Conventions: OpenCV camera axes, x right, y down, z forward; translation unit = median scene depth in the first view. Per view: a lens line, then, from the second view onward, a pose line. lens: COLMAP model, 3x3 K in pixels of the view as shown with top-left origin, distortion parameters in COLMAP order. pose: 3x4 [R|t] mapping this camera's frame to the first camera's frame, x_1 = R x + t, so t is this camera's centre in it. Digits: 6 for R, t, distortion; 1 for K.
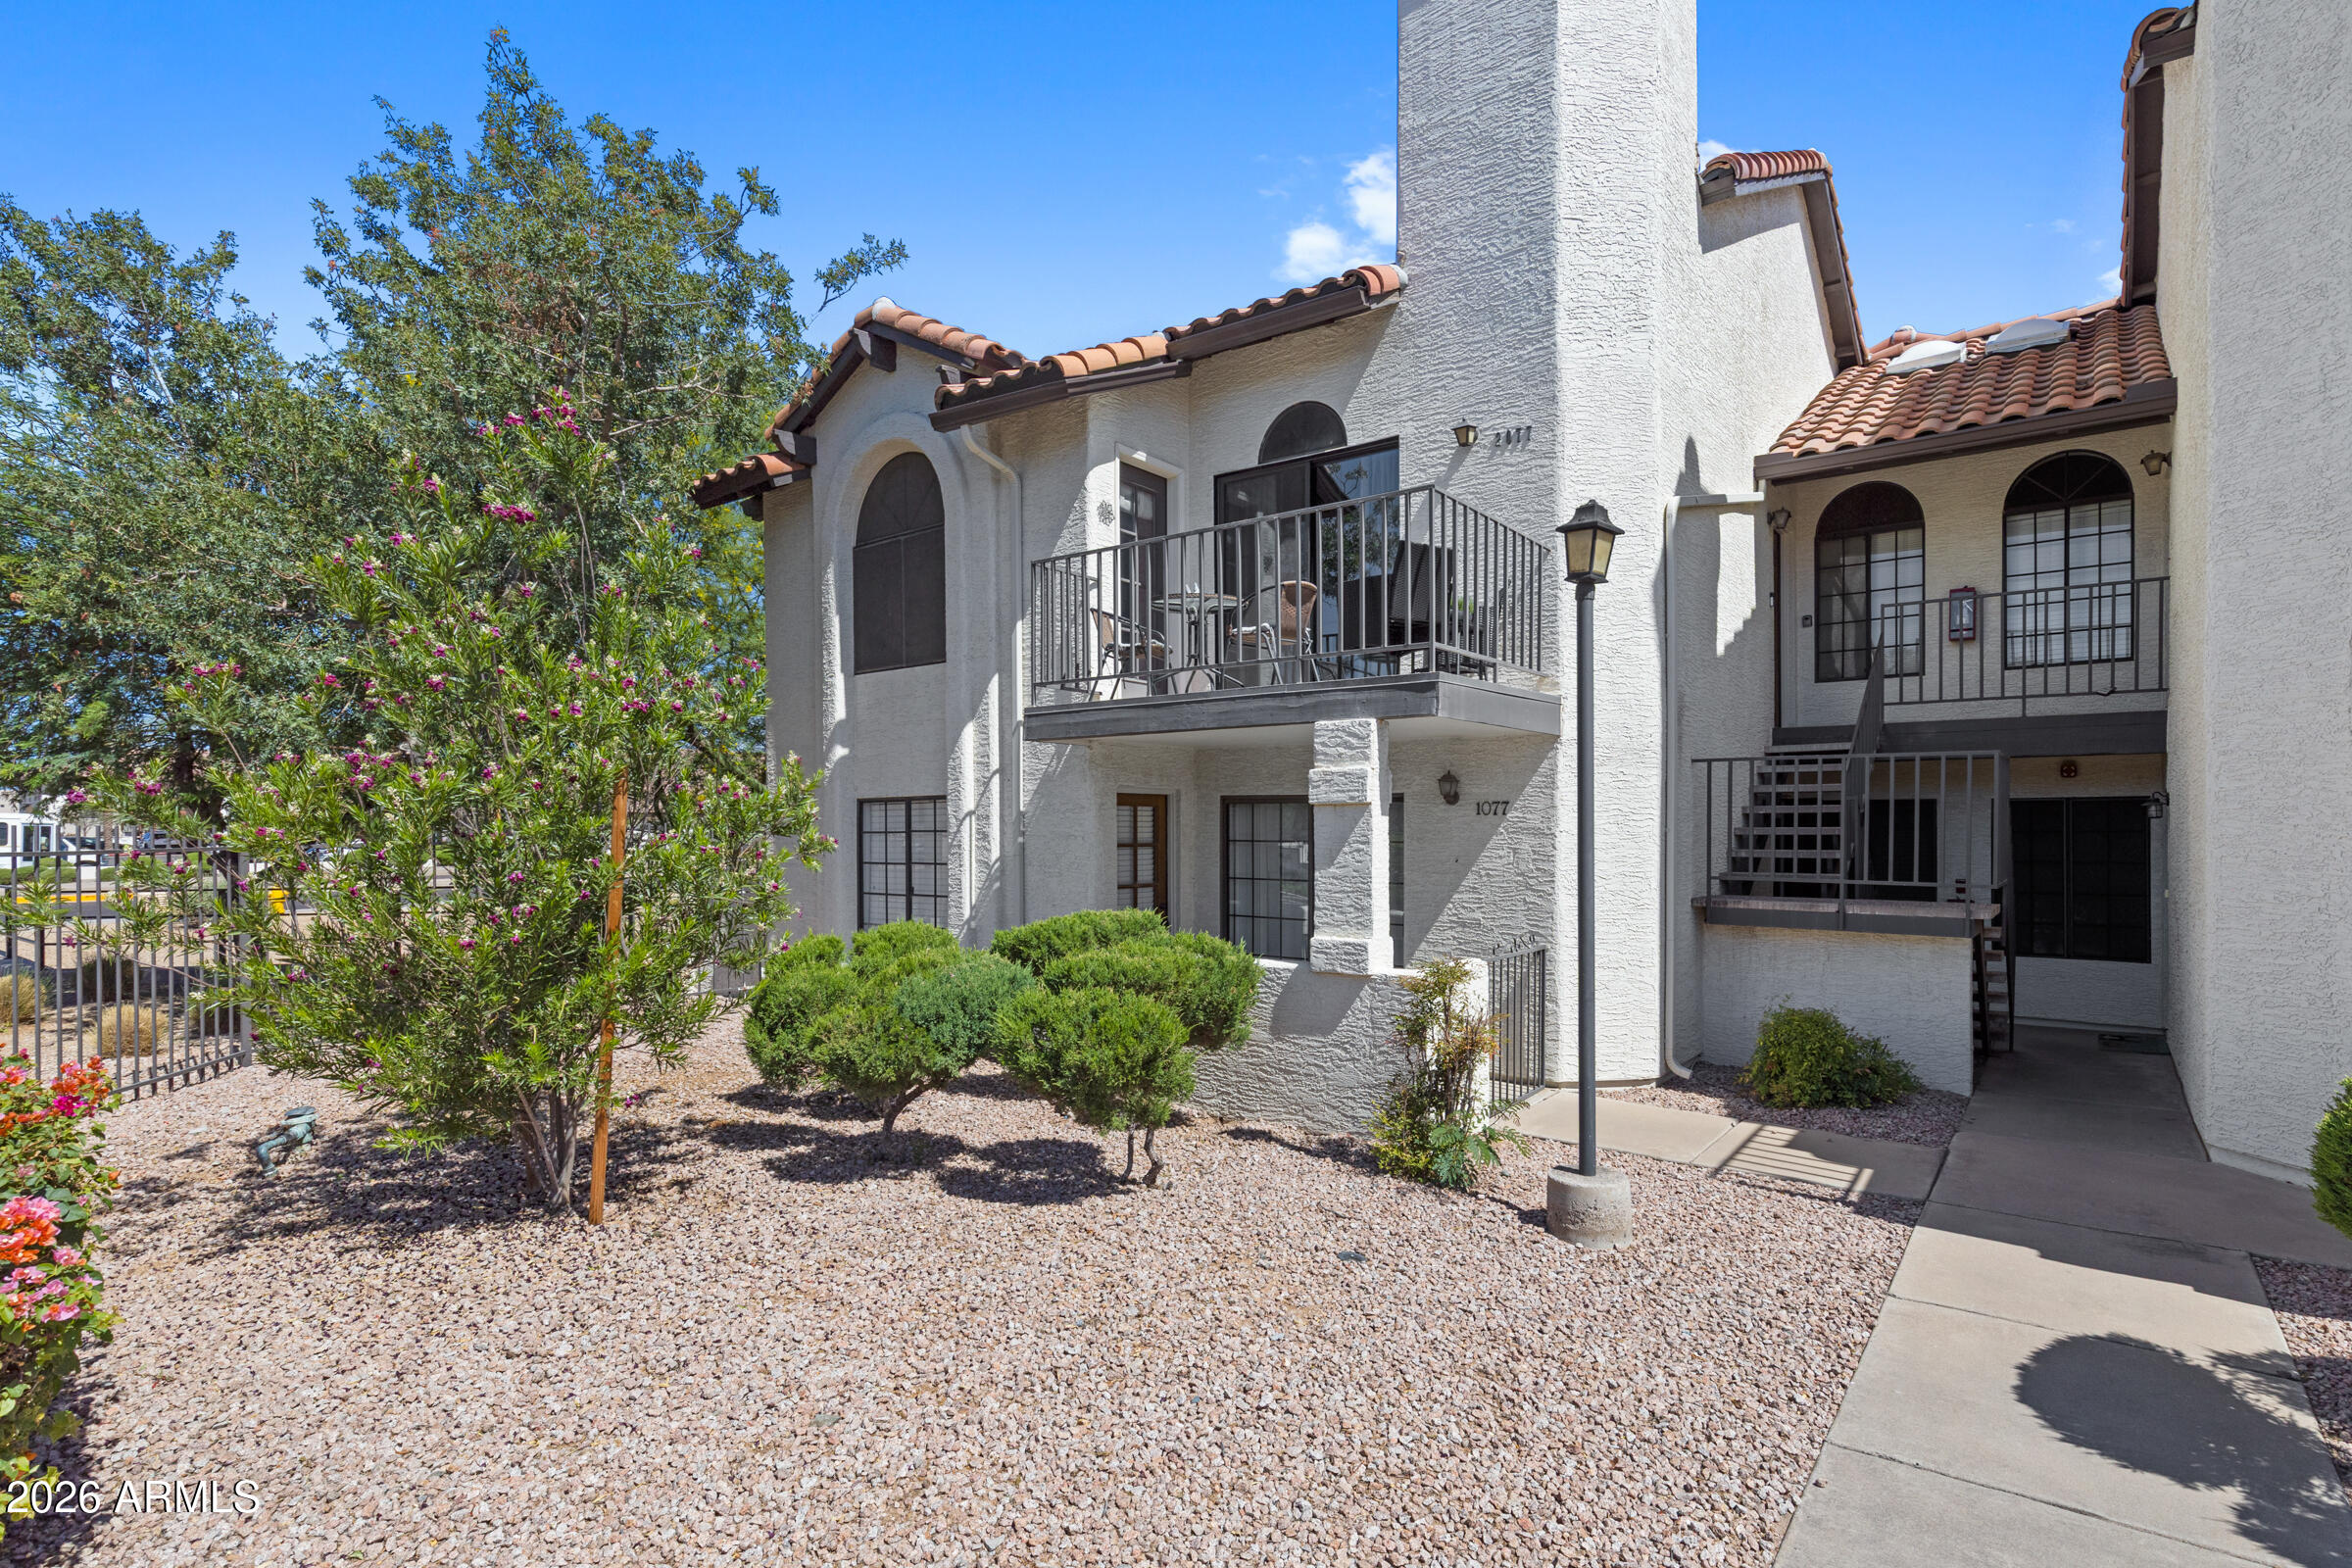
lens RADIAL K [[1045.2, 0, 1310.2], [0, 1045.2, 834.4], [0, 0, 1]] dist [0.001078, -0.000720]
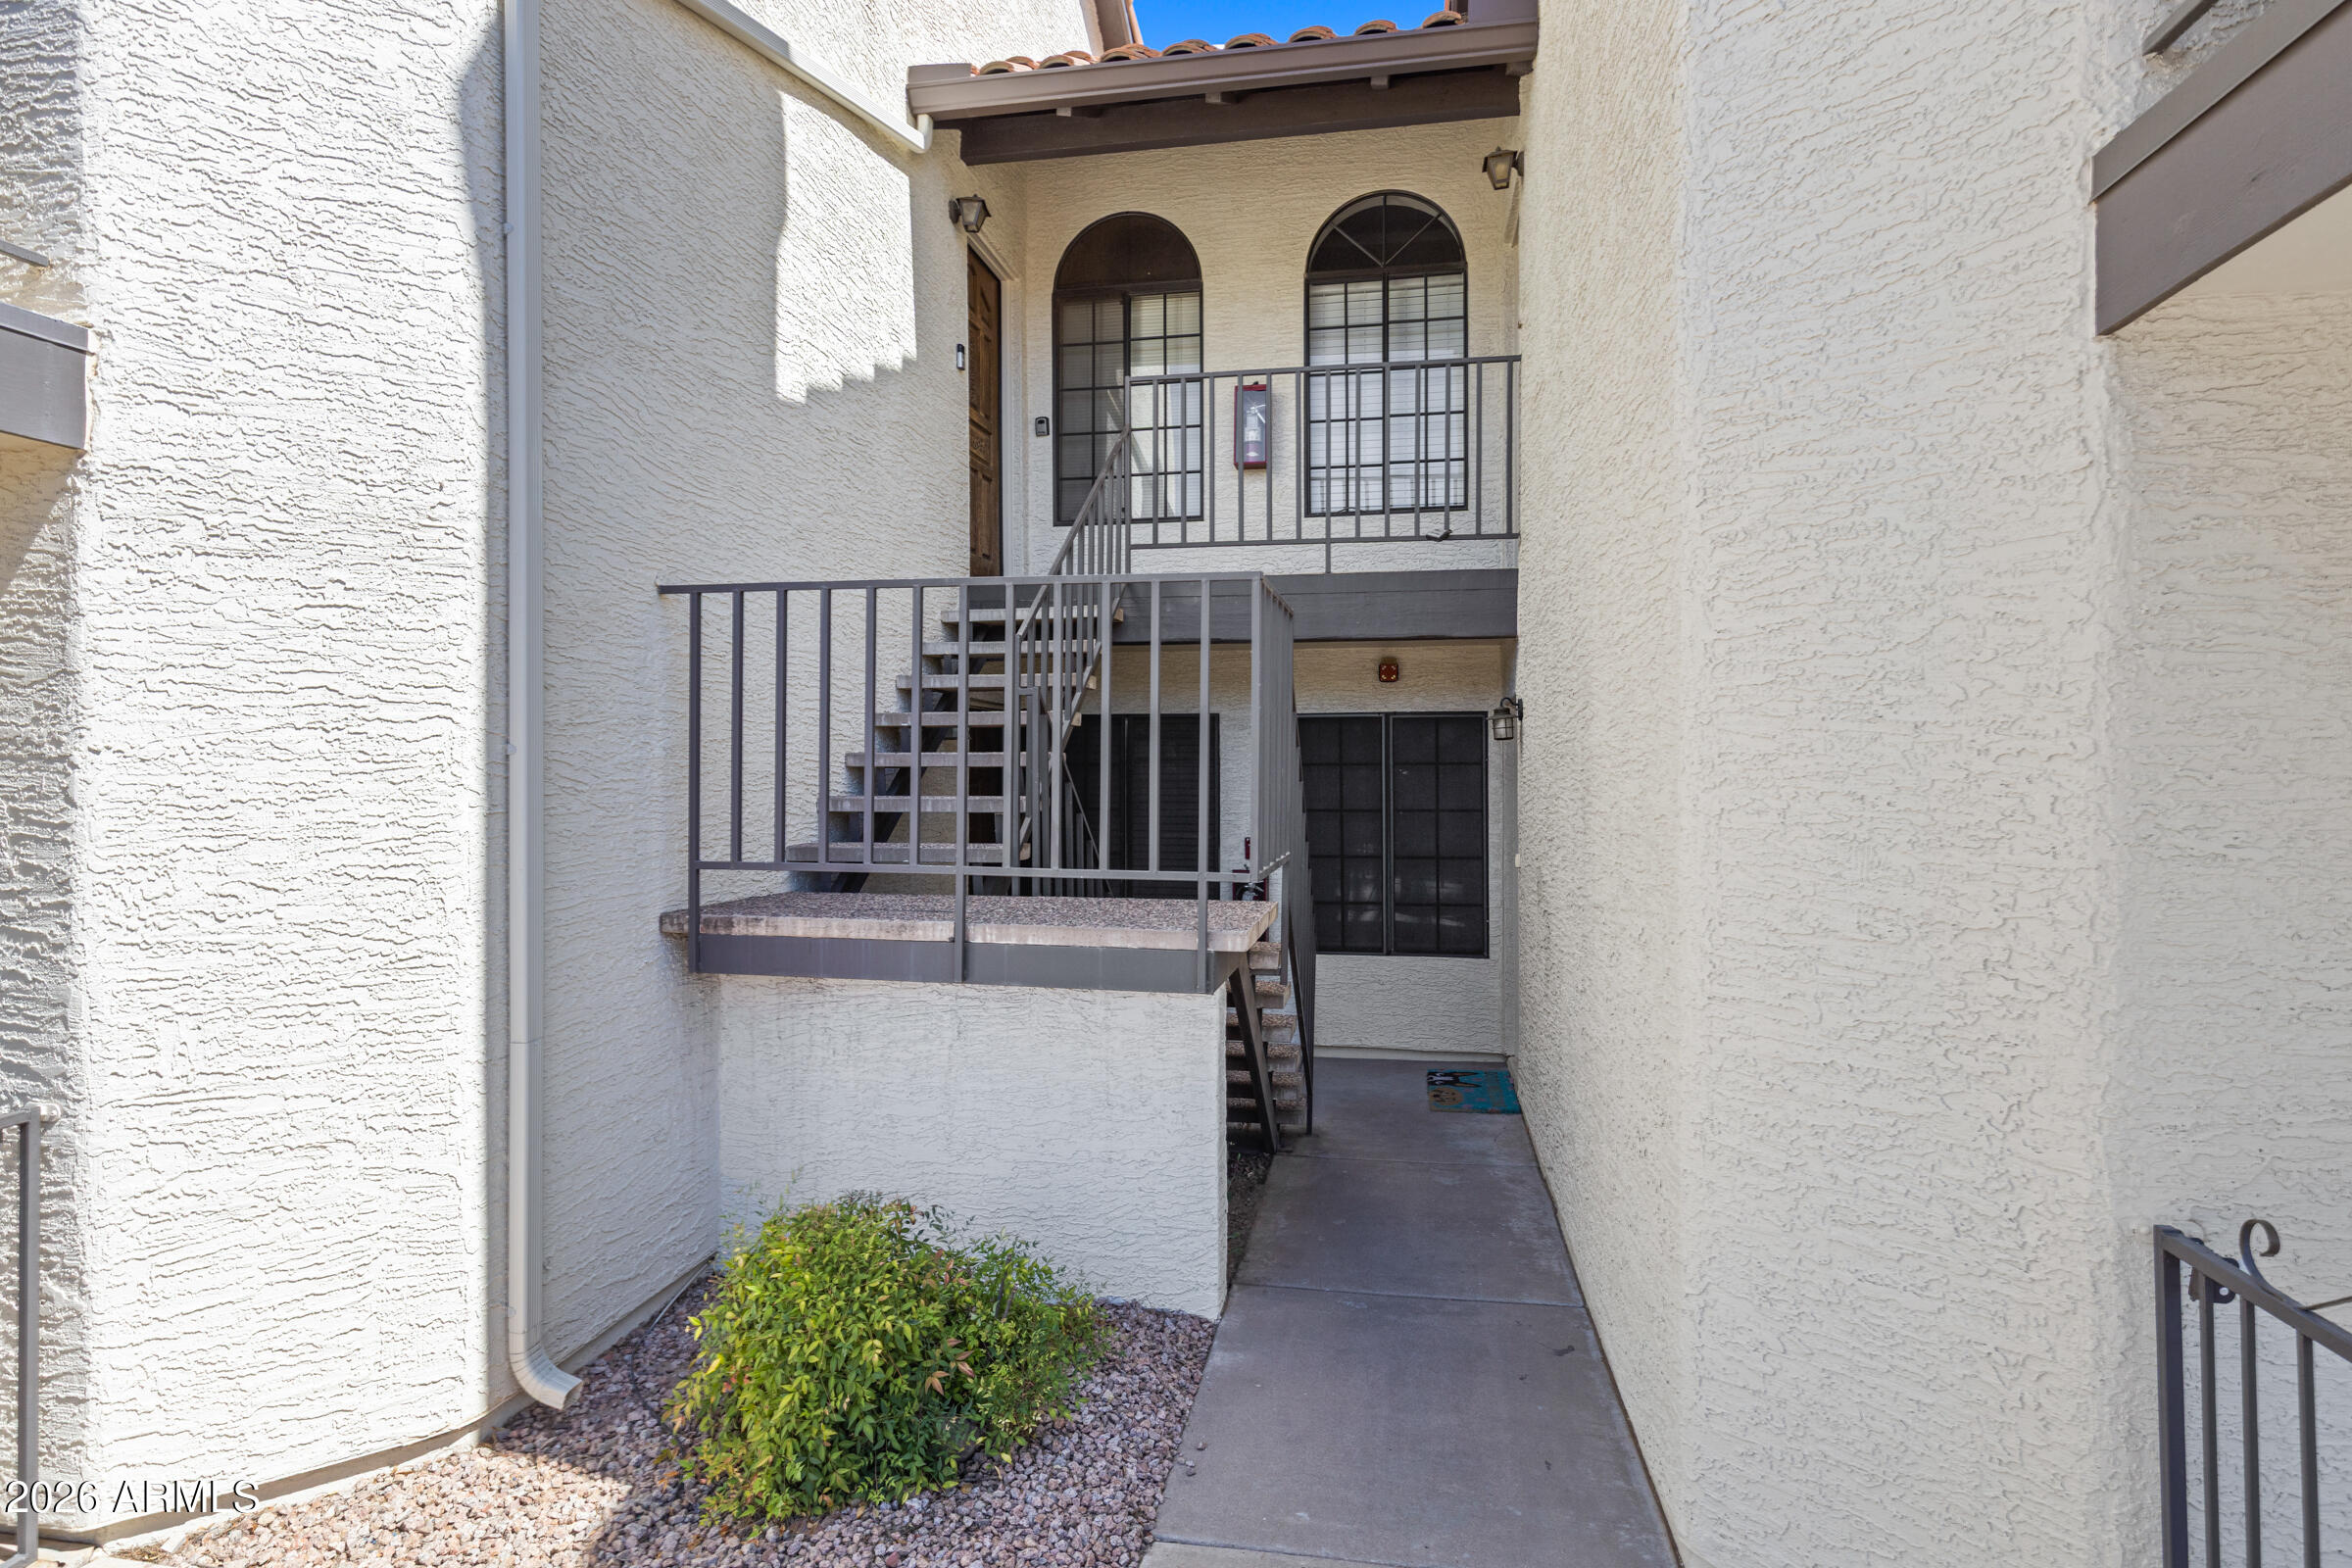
lens RADIAL K [[1195.8, 0, 1174.1], [0, 1195.8, 776.1], [0, 0, 1]] dist [-0.003894, -0.001859]
pose [[0.899551, -0.001619, 0.436812, 0.314610], [0.001763, 0.999998, 0.000075, 0.004923], [-0.436811, 0.000702, 0.899553, 0.436531]]
